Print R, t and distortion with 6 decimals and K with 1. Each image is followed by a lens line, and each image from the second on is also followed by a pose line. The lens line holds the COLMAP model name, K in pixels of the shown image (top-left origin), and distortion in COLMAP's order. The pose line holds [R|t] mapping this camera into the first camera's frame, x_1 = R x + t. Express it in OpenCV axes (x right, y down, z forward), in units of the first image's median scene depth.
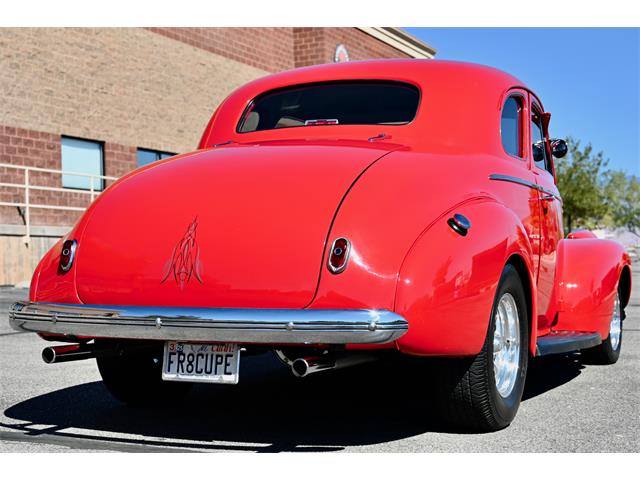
lens RADIAL K [[1028.0, 0, 267.5], [0, 1028.0, 266.6], [0, 0, 1]] dist [-0.006552, 0.022711]
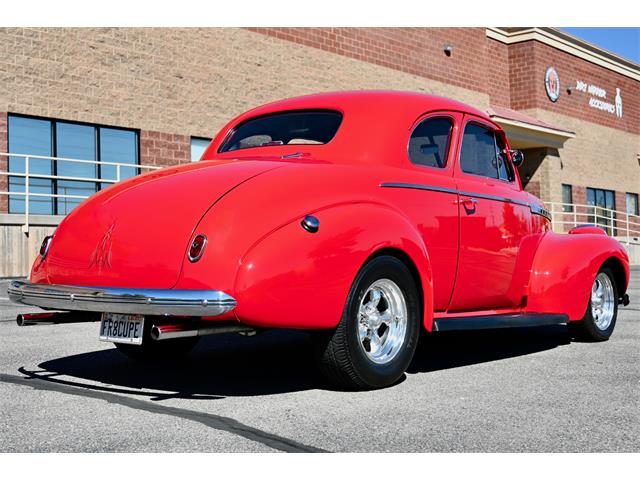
lens RADIAL K [[849.9, 0, 320.0], [0, 849.9, 240.0], [0, 0, 1]] dist [-0.004572, 0.018712]
pose [[0.974588, 0.000265, -0.224005, 0.352122], [-0.004330, 0.999835, -0.017657, -0.002200], [0.223963, 0.018178, 0.974428, -0.013646]]
